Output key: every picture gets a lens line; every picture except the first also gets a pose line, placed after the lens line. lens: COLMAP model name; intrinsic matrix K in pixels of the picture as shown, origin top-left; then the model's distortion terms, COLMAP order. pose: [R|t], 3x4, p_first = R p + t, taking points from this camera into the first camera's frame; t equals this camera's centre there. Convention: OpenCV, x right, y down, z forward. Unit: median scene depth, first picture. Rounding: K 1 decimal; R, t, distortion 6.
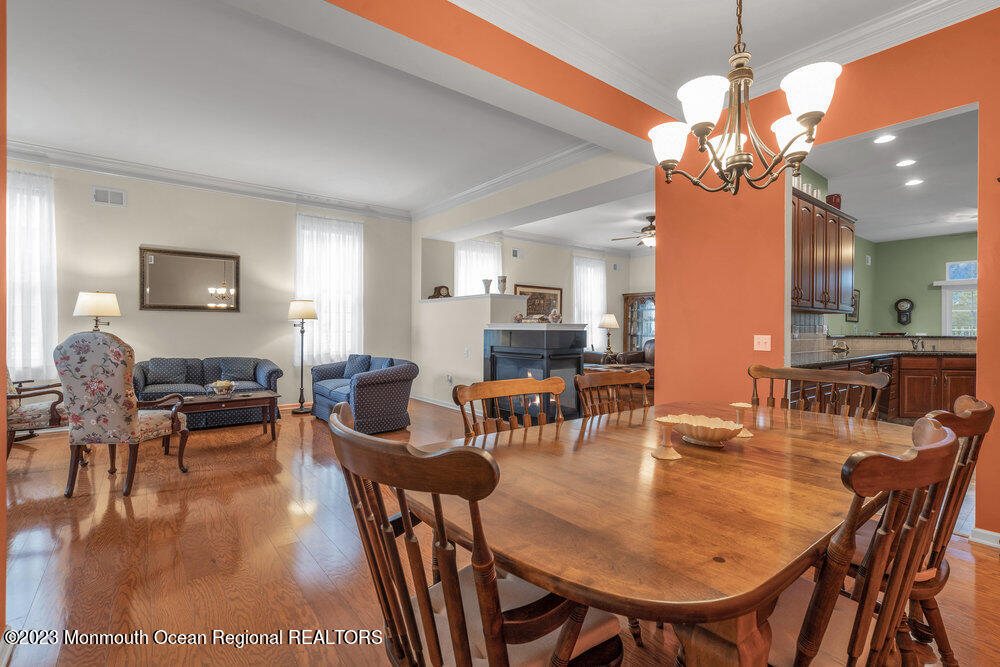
lens RADIAL K [[455.9, 0, 505.4], [0, 455.9, 326.8], [0, 0, 1]] dist [-0.000309, 0.000483]
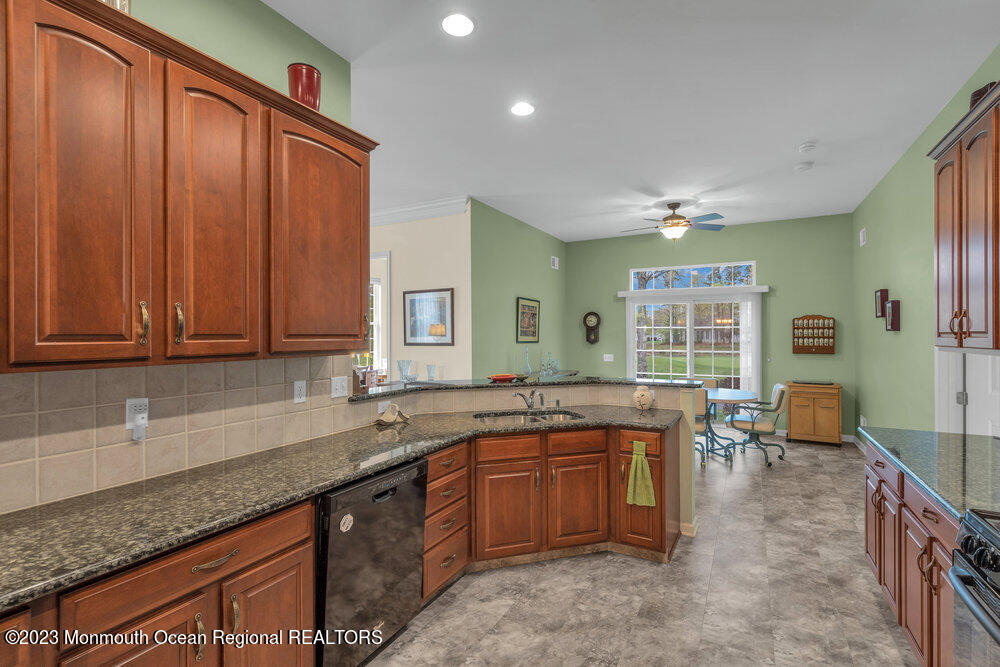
lens RADIAL K [[461.4, 0, 500.3], [0, 461.4, 335.2], [0, 0, 1]] dist [-0.000471, 0.000931]
pose [[0.919400, -0.010407, 0.393187, 0.394886], [0.007128, 0.999927, 0.009799, -0.029035], [-0.393260, -0.006207, 0.919406, 0.301629]]
